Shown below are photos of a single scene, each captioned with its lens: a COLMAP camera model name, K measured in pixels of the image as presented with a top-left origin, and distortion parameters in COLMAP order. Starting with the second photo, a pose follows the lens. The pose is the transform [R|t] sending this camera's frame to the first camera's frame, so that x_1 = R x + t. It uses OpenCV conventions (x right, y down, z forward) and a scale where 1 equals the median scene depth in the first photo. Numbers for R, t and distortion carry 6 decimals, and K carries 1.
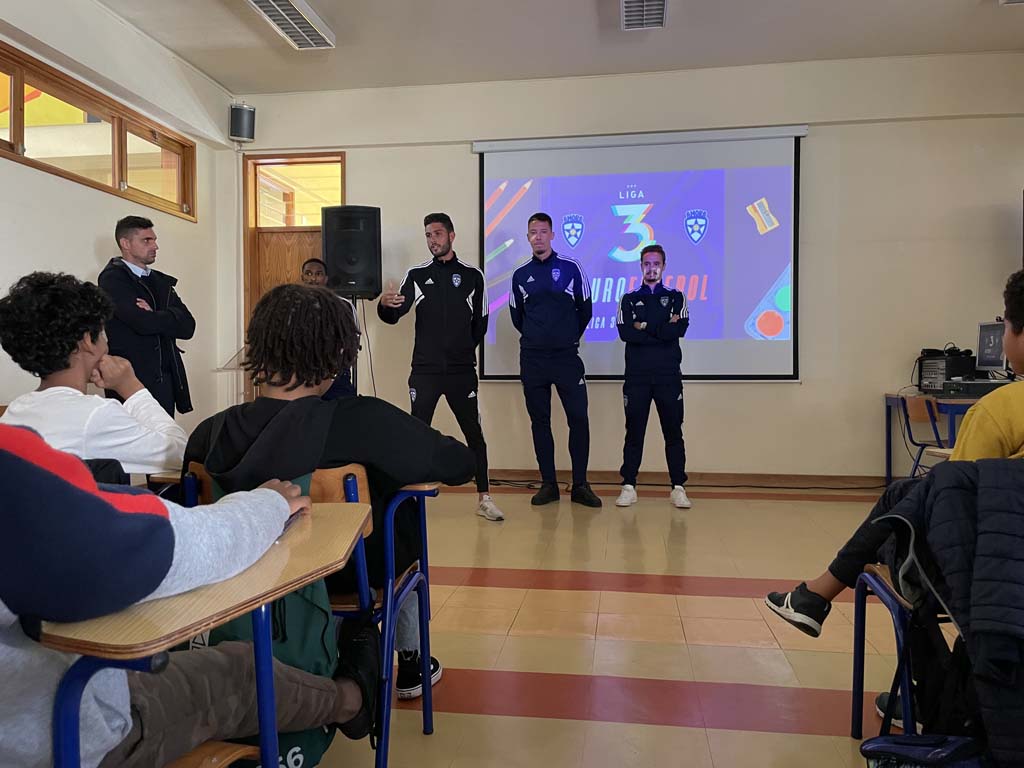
lens RADIAL K [[785.9, 0, 507.9], [0, 785.9, 381.0], [0, 0, 1]] dist [0.078190, -0.108919]
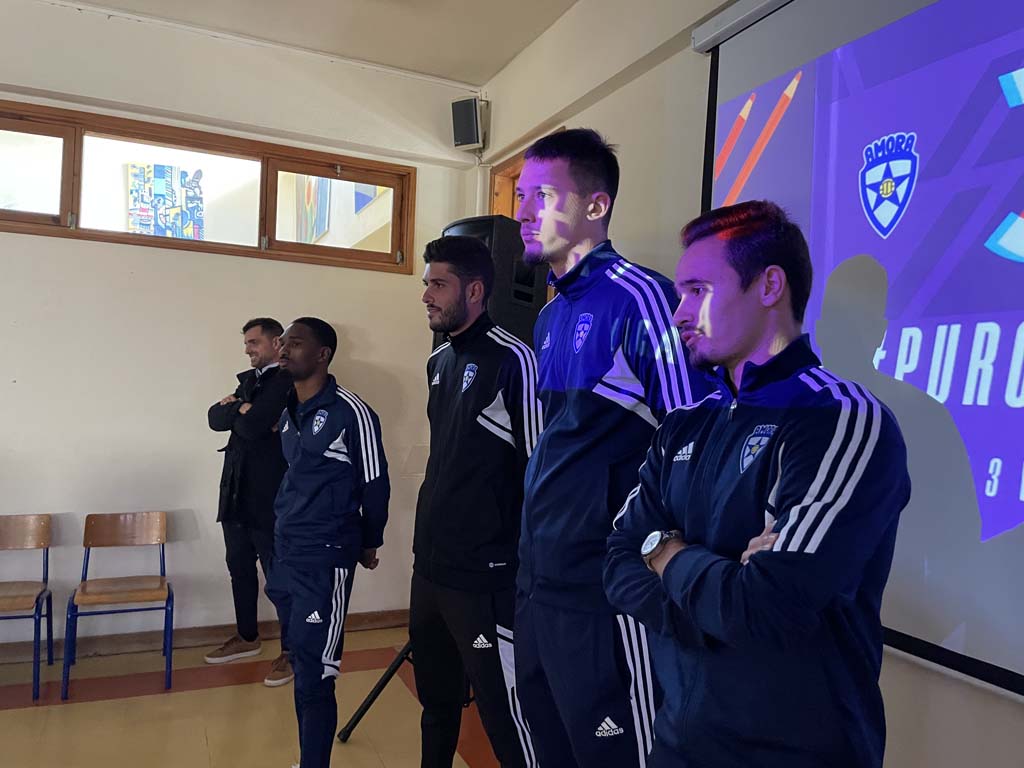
lens RADIAL K [[785.9, 0, 510.4], [0, 785.9, 381.6], [0, 0, 1]] dist [0.078190, -0.108919]
pose [[0.525837, 0.020063, -0.850348, 0.286838], [-0.053575, 0.998518, -0.009571, -0.097155], [0.848896, 0.050590, 0.526133, 0.698926]]
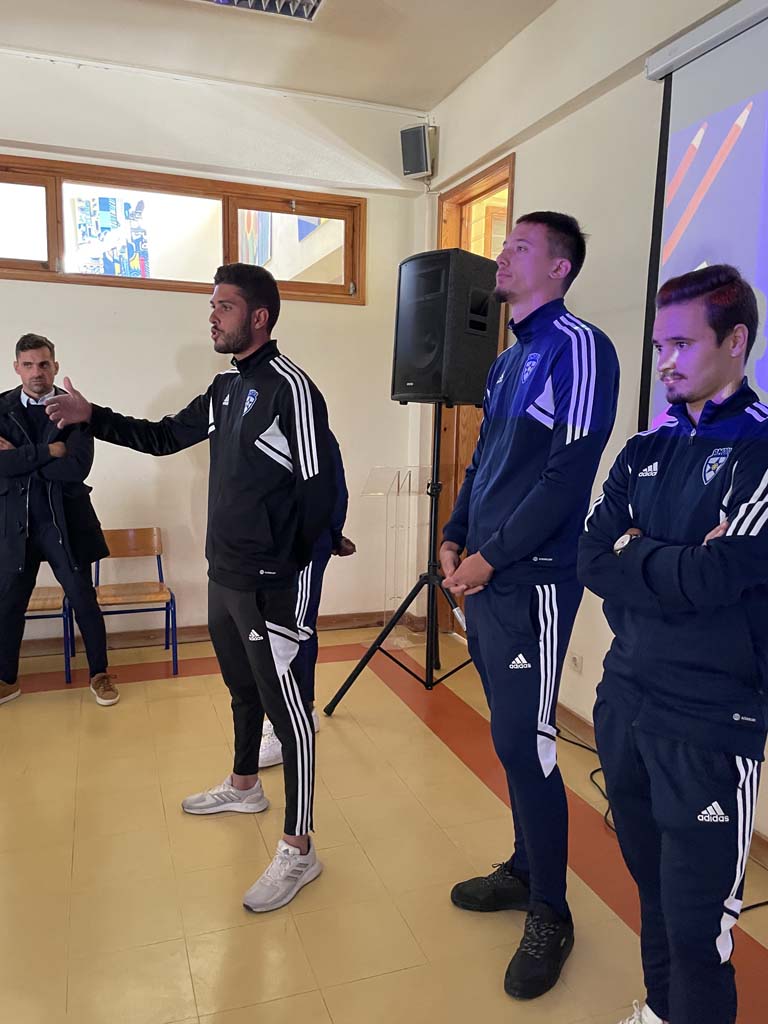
lens RADIAL K [[785.9, 0, 372.9], [0, 785.9, 512.7], [0, 0, 1]] dist [0.078190, -0.108919]
pose [[0.459980, 0.132944, -0.877921, 0.323664], [-0.028545, 0.990431, 0.135026, -0.101002], [0.887471, -0.037049, 0.459373, 0.648973]]
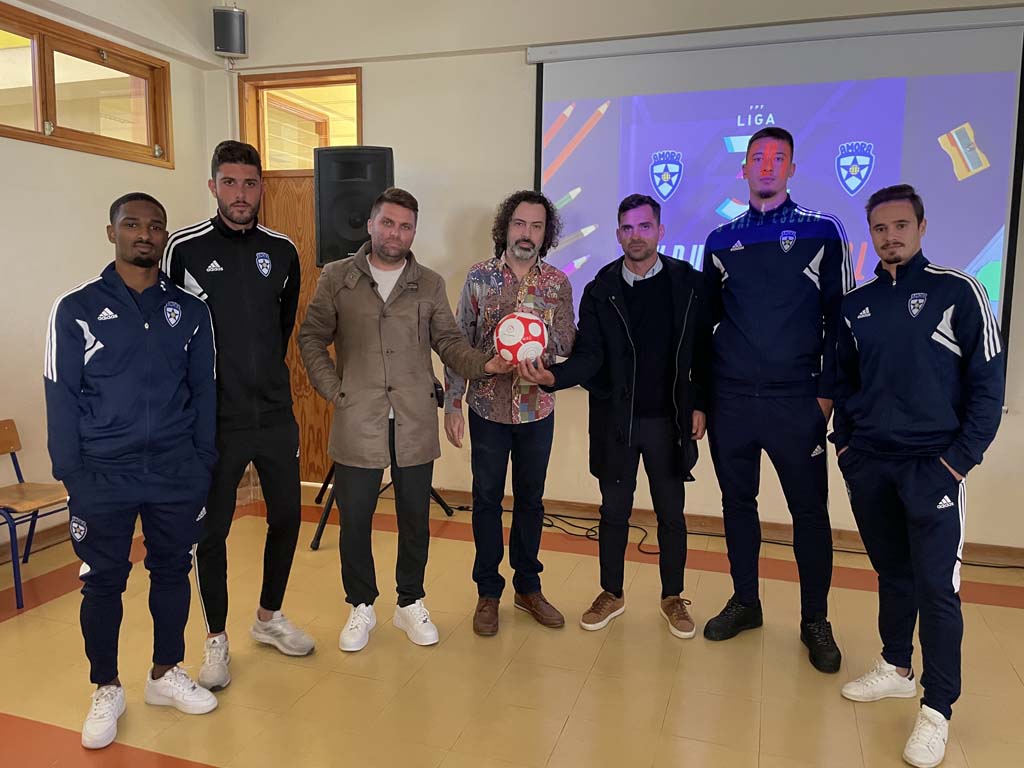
lens RADIAL K [[785.9, 0, 510.9], [0, 785.9, 386.4], [0, 0, 1]] dist [0.078190, -0.108919]
pose [[0.984275, 0.037974, -0.172511, 0.075962], [-0.018075, 0.993145, 0.115485, -0.084217], [0.175714, -0.110550, 0.978214, 0.274004]]
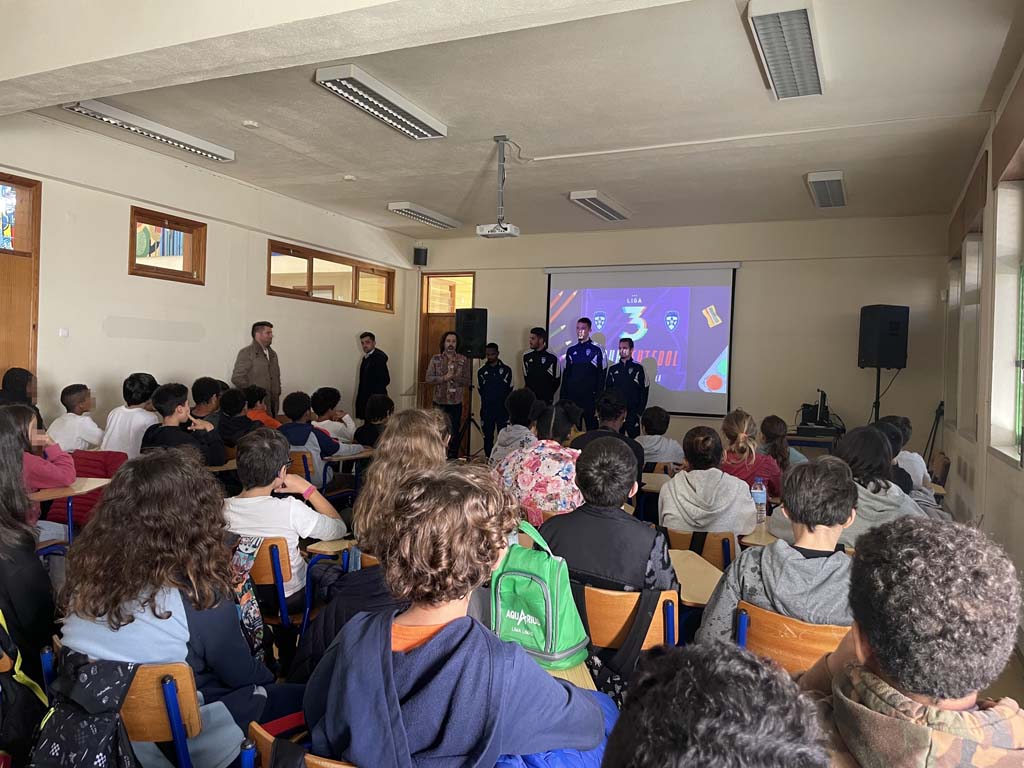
lens RADIAL K [[785.9, 0, 503.9], [0, 785.9, 388.0], [0, 0, 1]] dist [0.078190, -0.108919]
pose [[0.957716, 0.042547, -0.284551, 0.370486], [-0.040370, 0.999093, 0.013516, -0.063866], [0.284868, -0.001457, 0.958566, -0.659152]]
